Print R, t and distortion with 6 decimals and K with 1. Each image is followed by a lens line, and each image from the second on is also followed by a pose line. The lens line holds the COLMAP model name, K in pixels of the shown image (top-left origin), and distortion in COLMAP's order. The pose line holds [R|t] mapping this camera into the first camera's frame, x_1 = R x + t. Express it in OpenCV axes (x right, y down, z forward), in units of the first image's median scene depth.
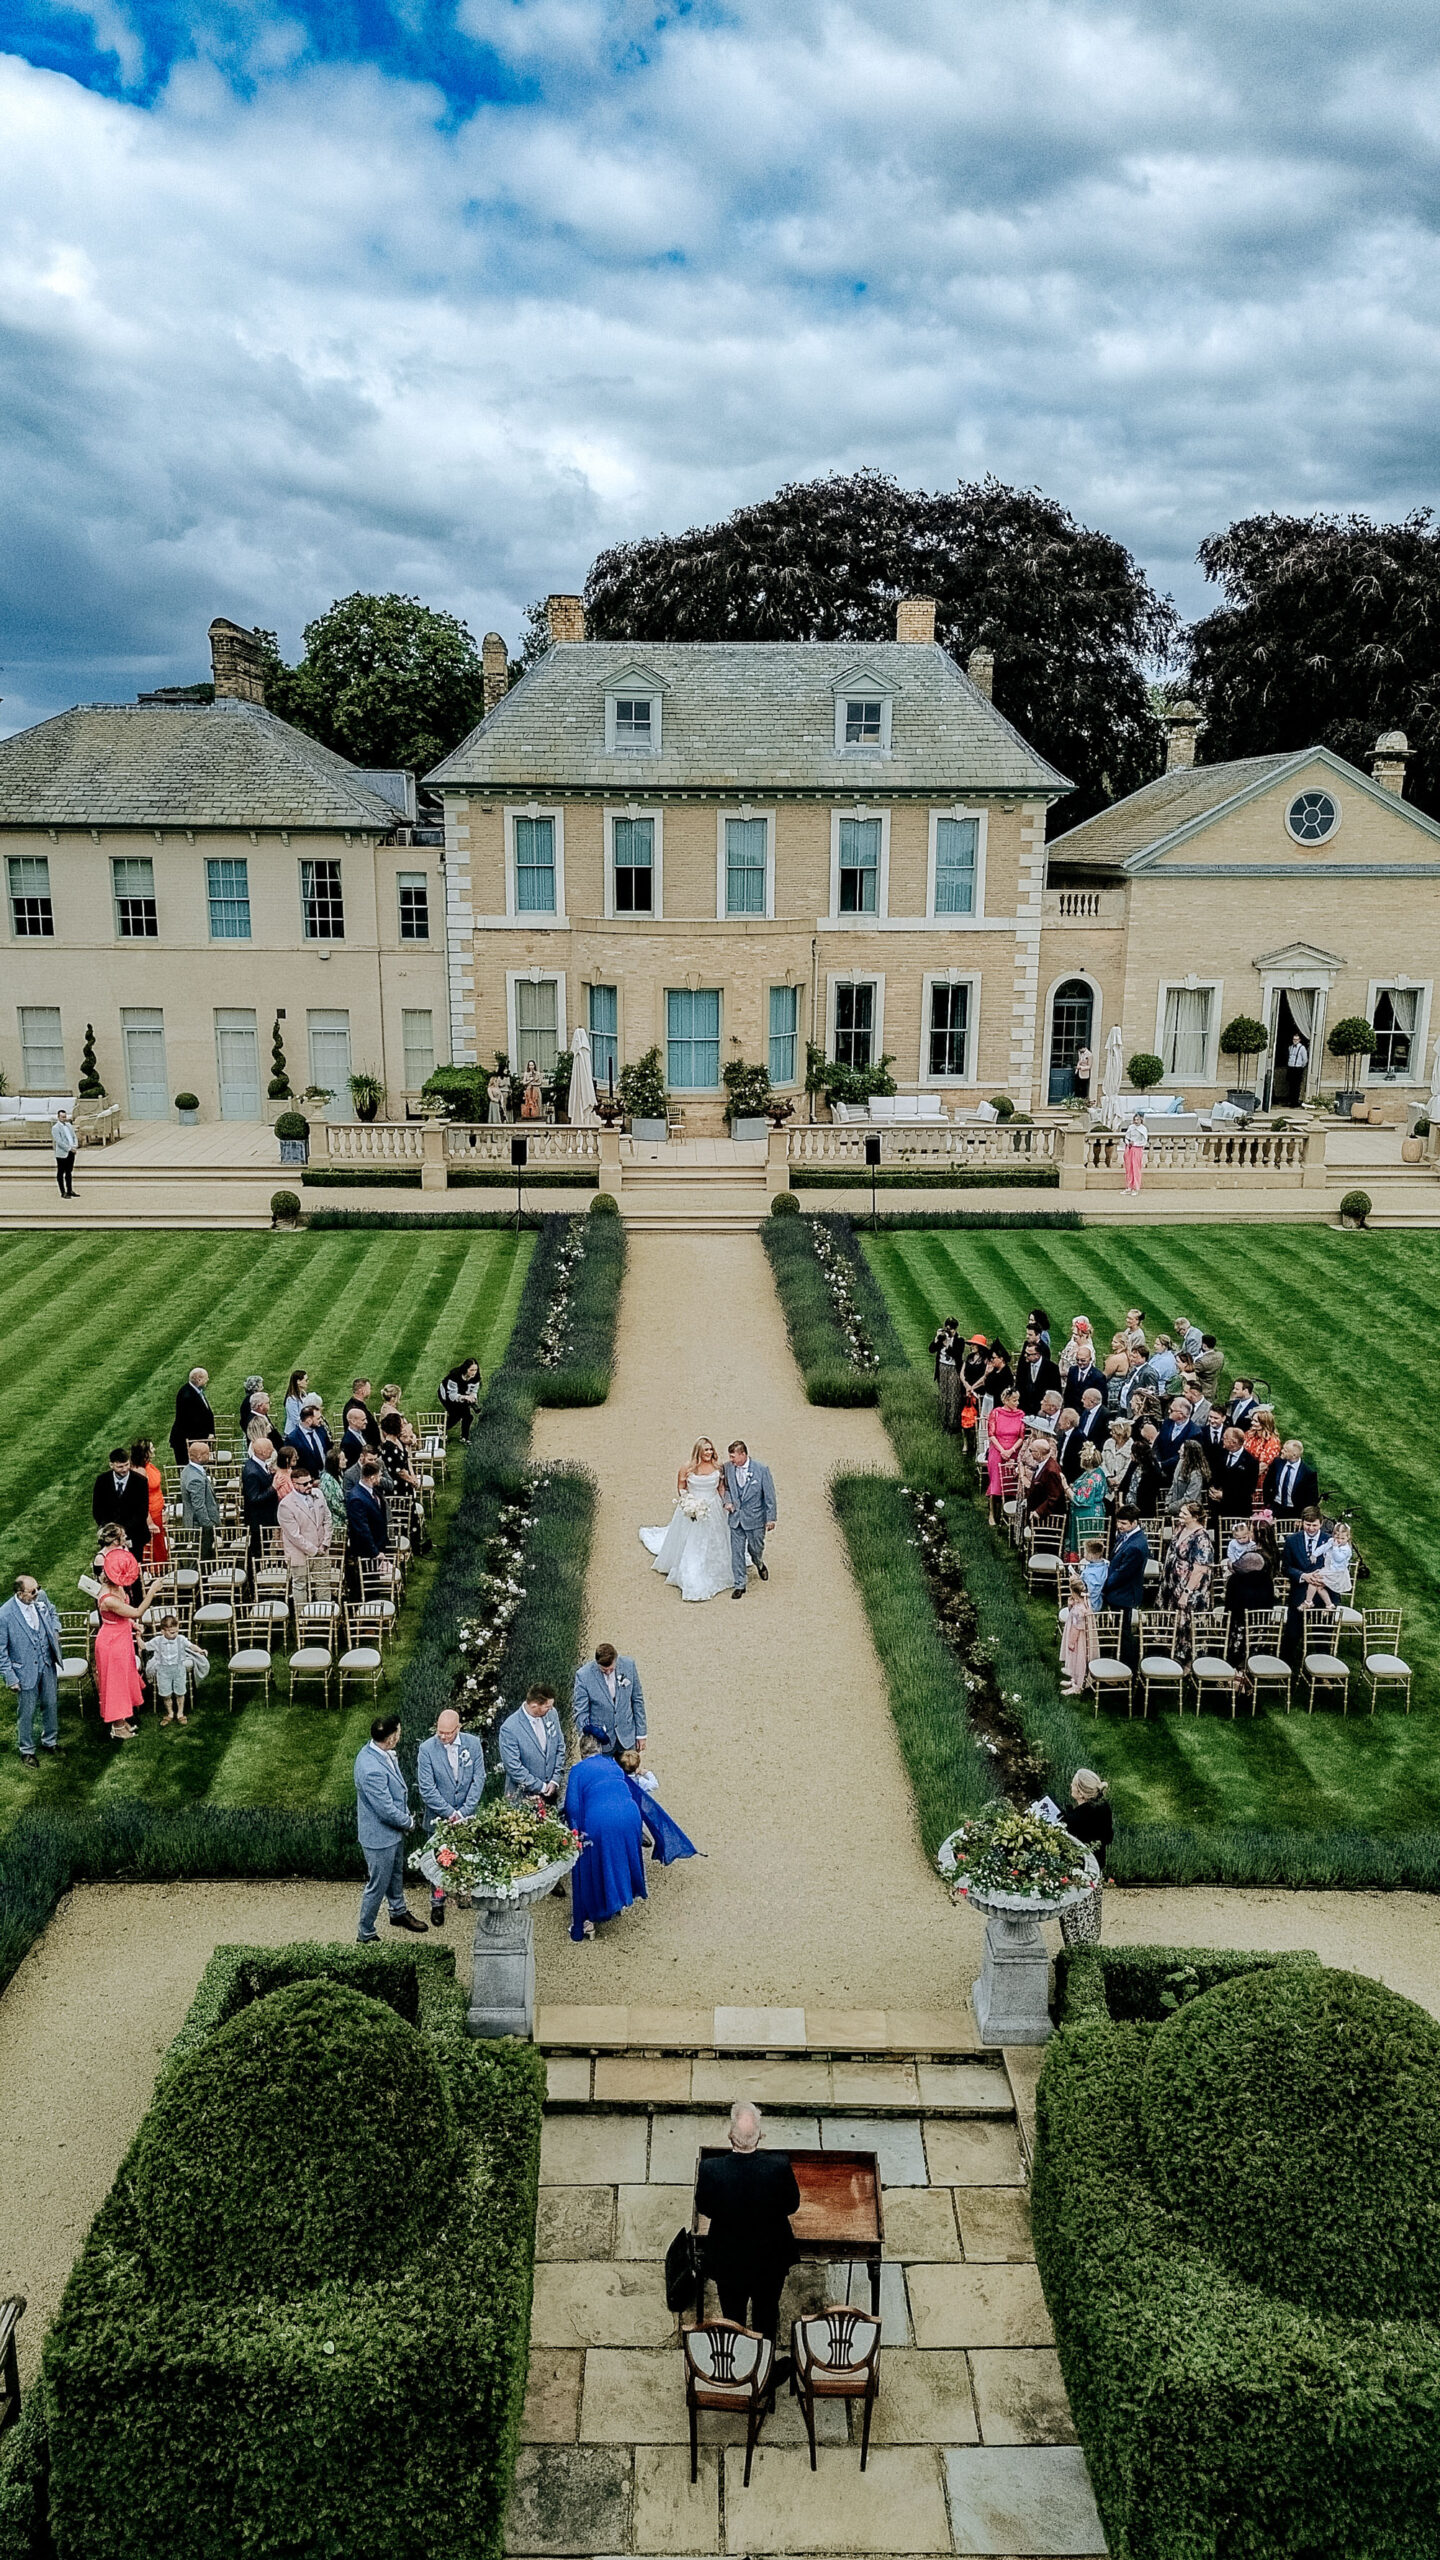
lens RADIAL K [[1804.4, 0, 720.0], [0, 1804.4, 1280.0], [0, 0, 1]] dist [0.139812, -0.358753]
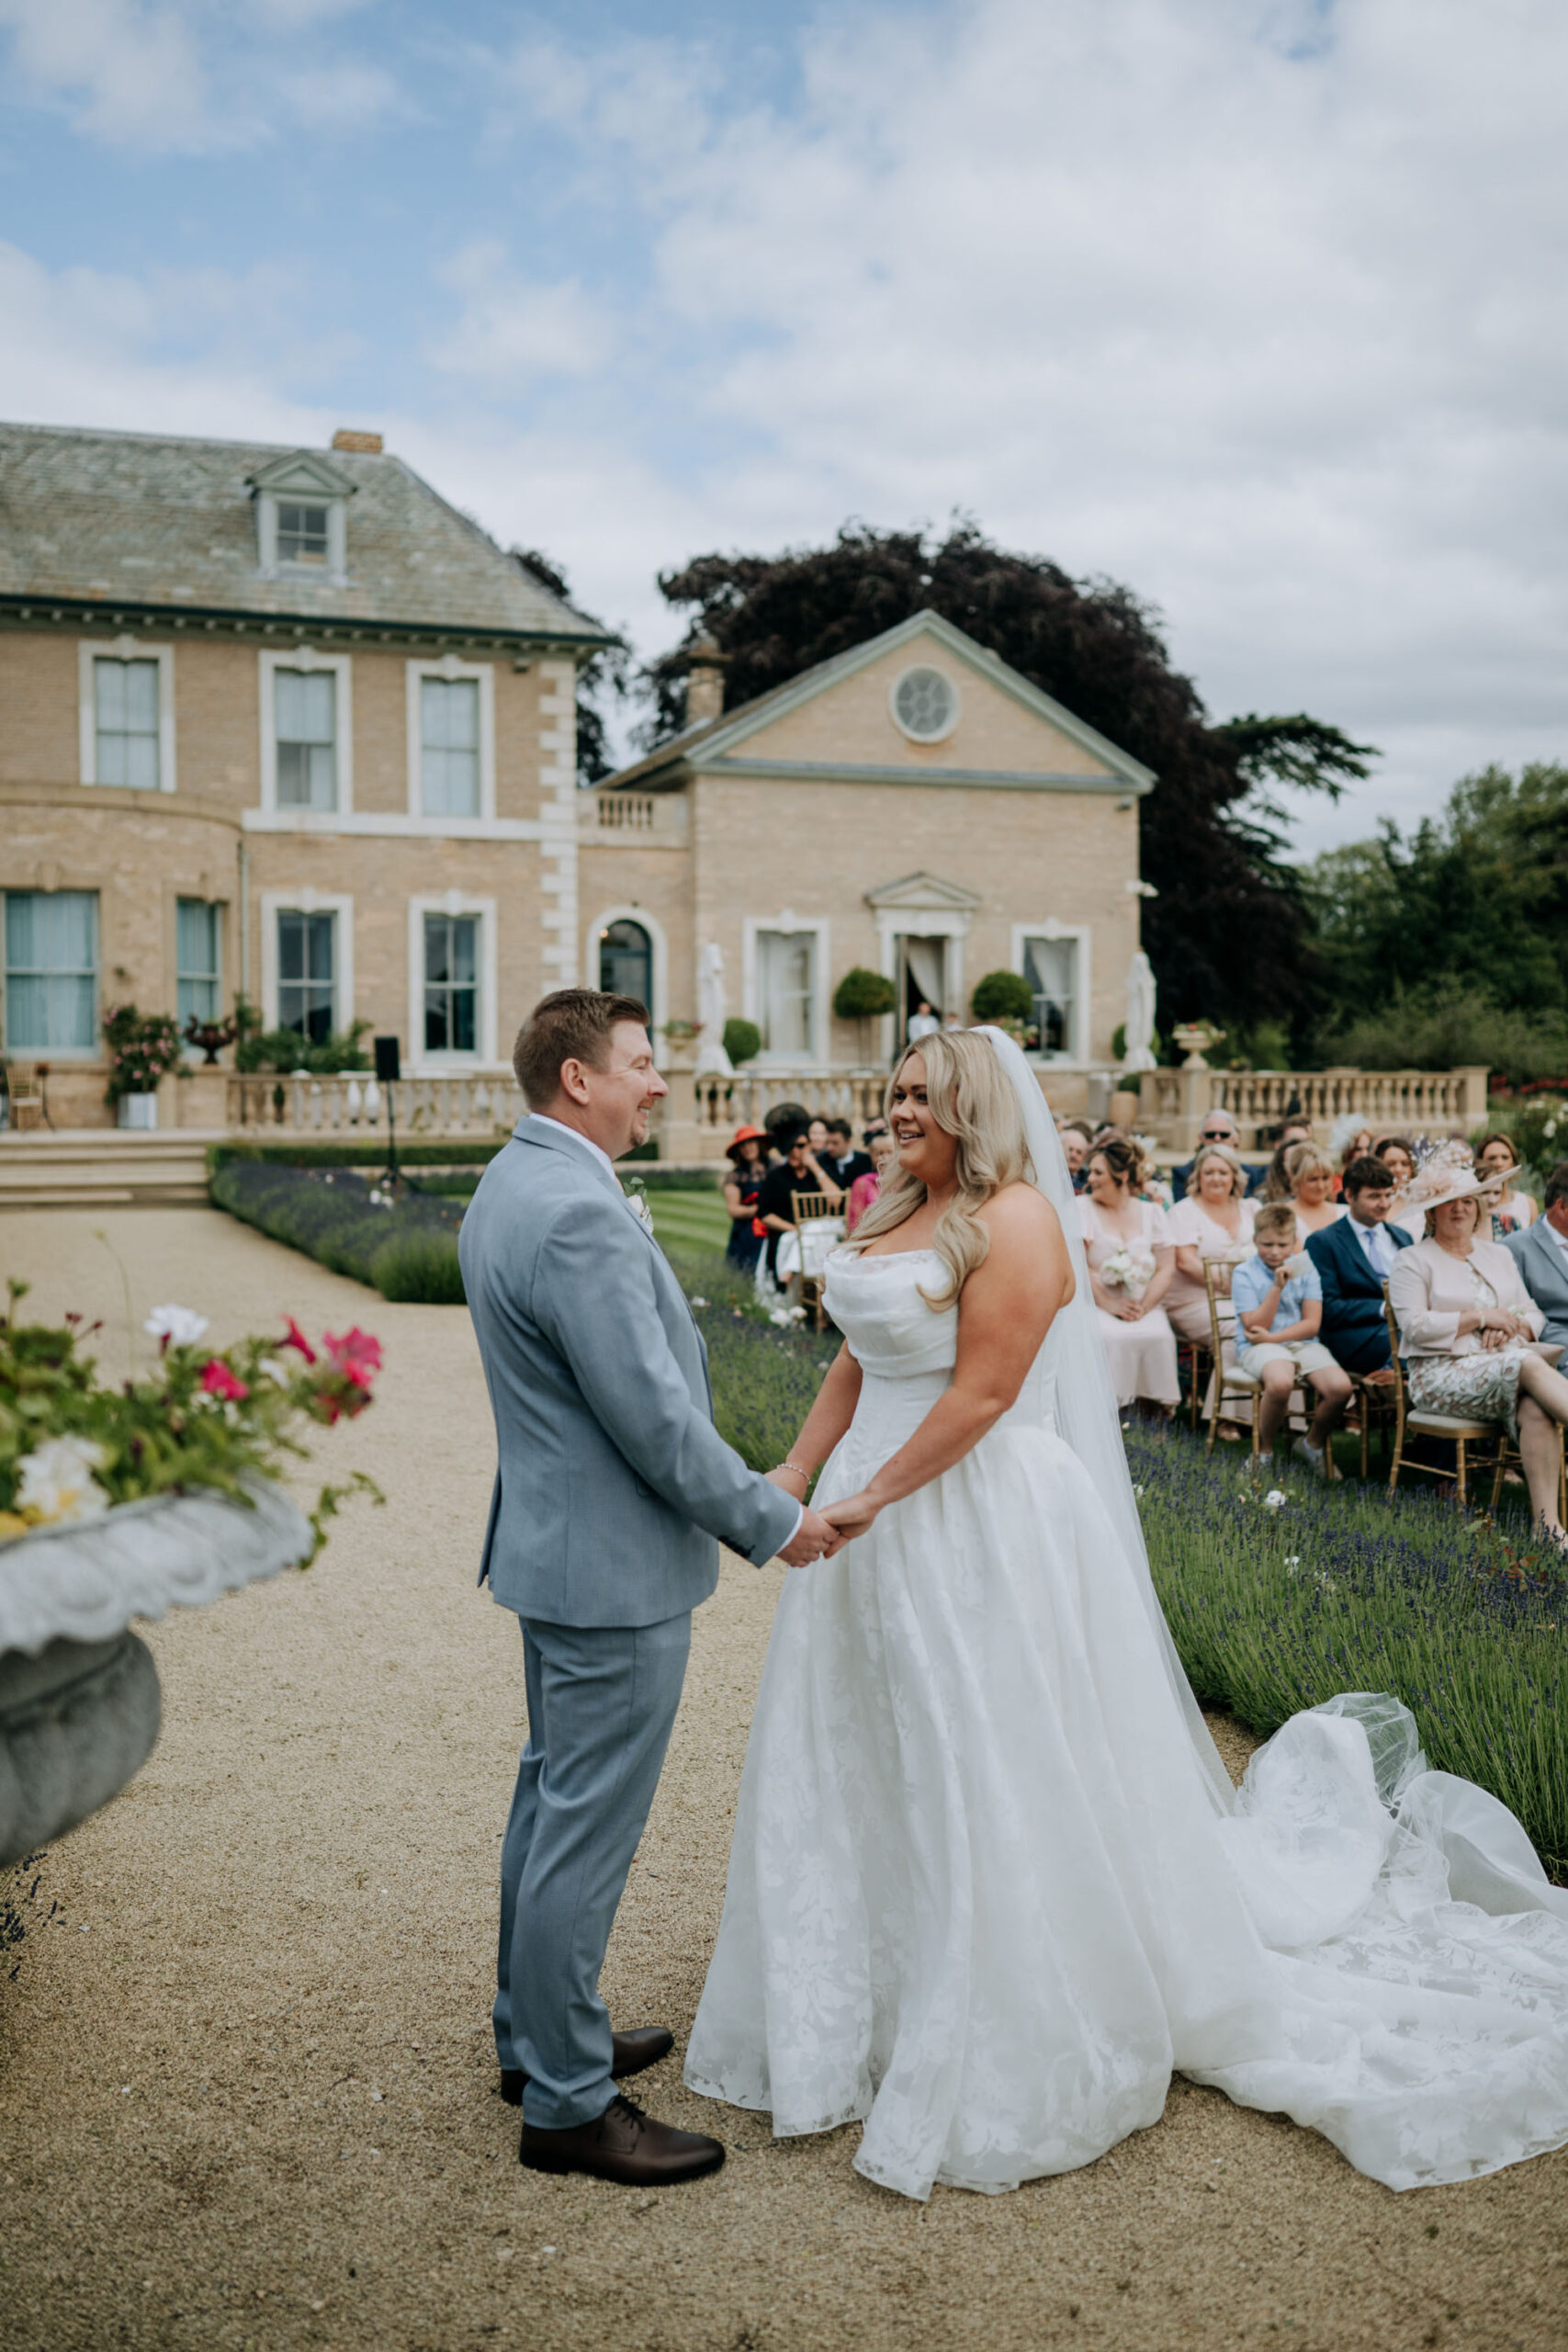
lens RADIAL K [[2208.3, 0, 784.0], [0, 2208.3, 1176.0], [0, 0, 1]] dist [-0.011112, -0.000456]
pose [[0.944452, -0.021450, 0.327949, -0.025684], [0.084676, 0.980060, -0.179755, 0.088075], [-0.317554, 0.197539, 0.927436, 0.227538]]
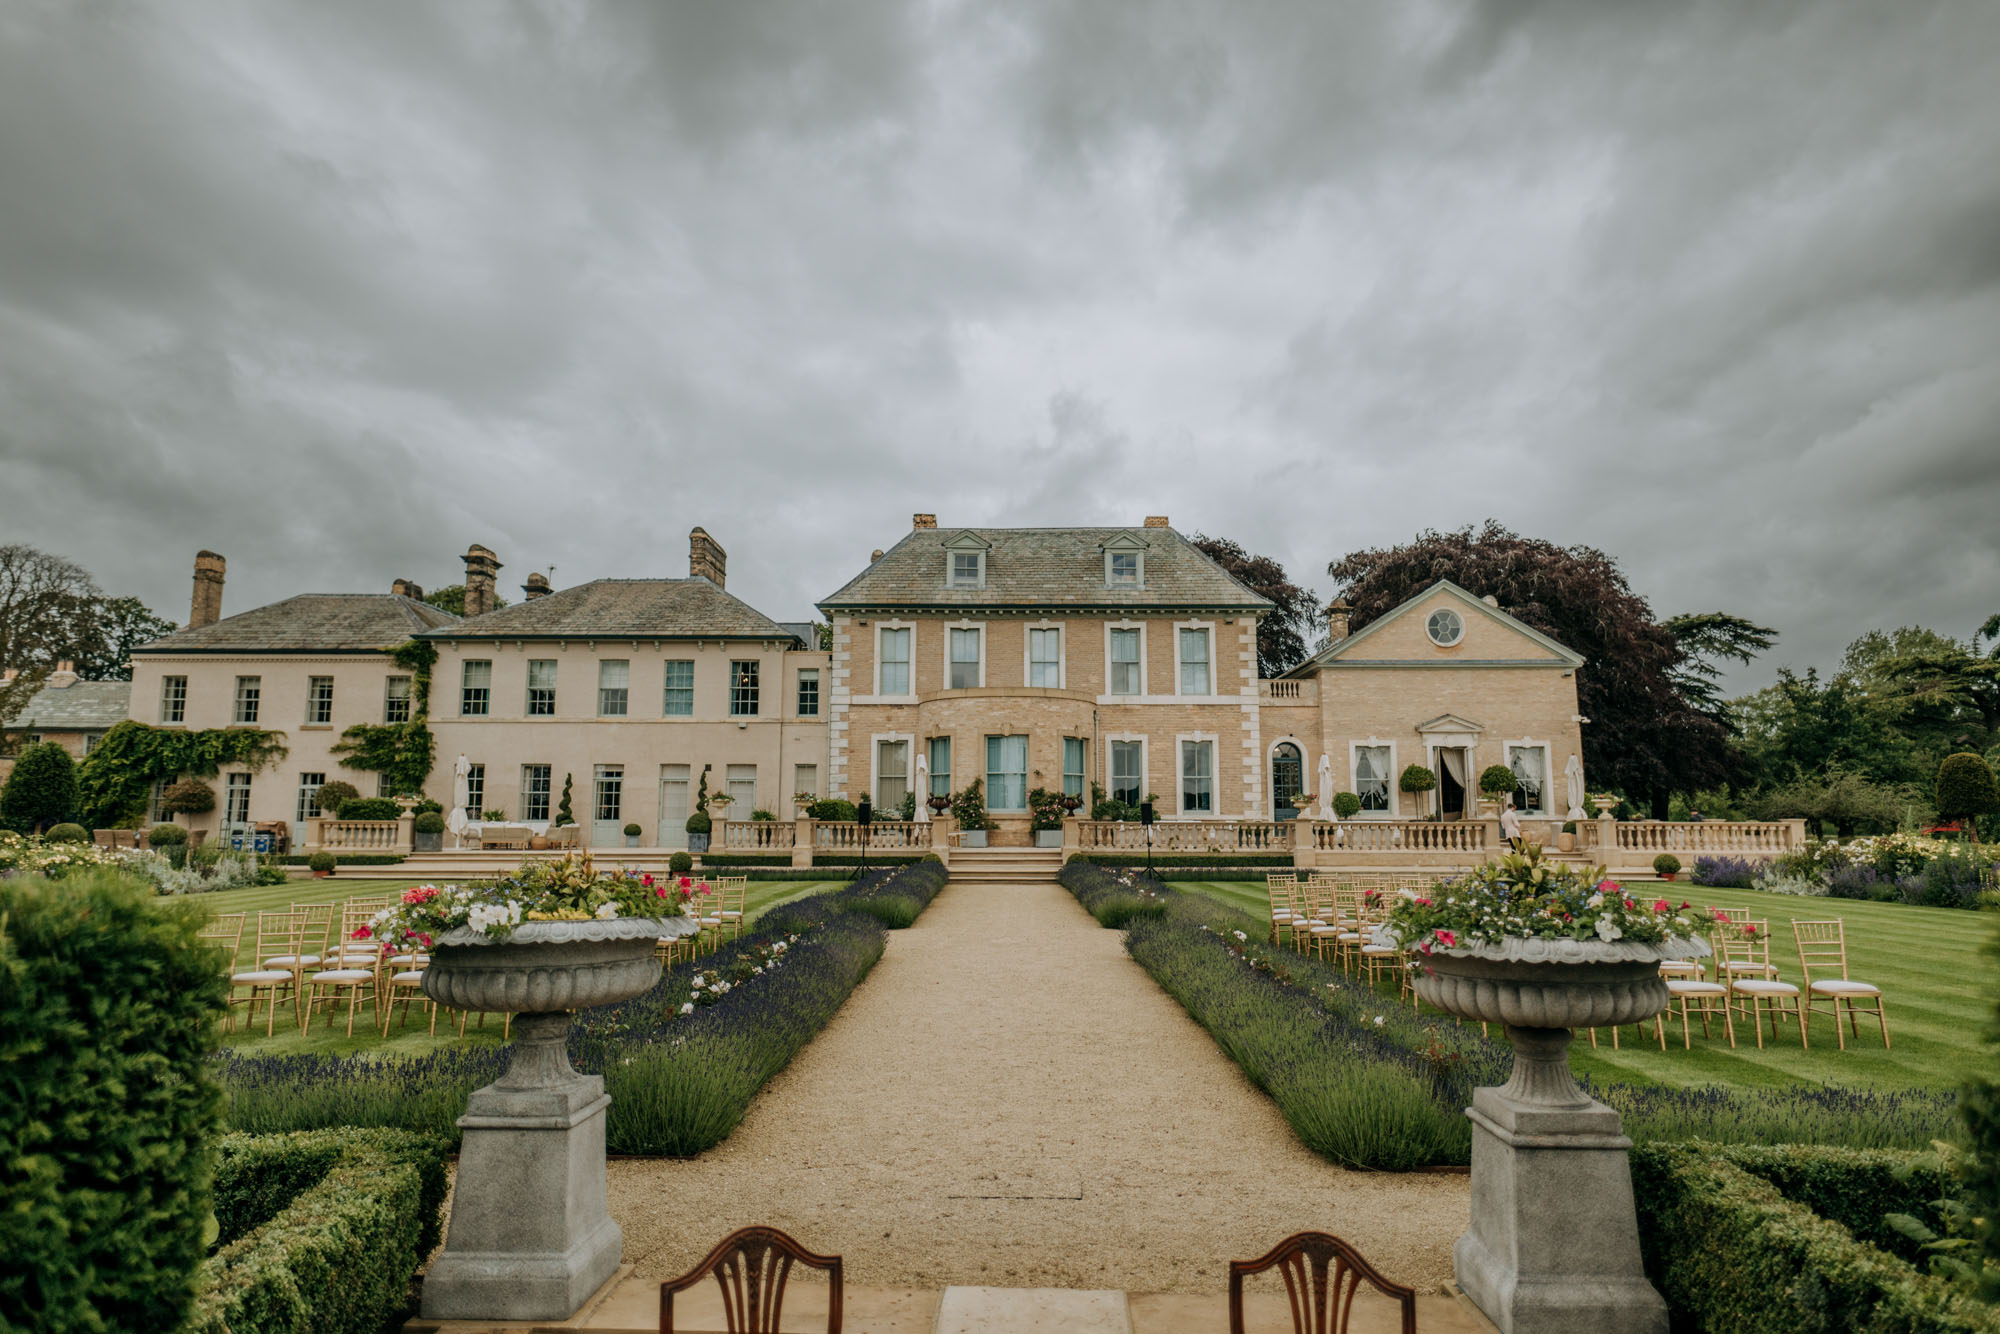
lens RADIAL K [[1135.3, 0, 996.6], [0, 1135.3, 660.9], [0, 0, 1]] dist [0.001157, -0.000261]
pose [[0.999421, -0.008347, -0.032981, 0.006164], [-0.004571, 0.927702, -0.373293, 0.099600], [0.033713, 0.373228, 0.927127, 0.182558]]
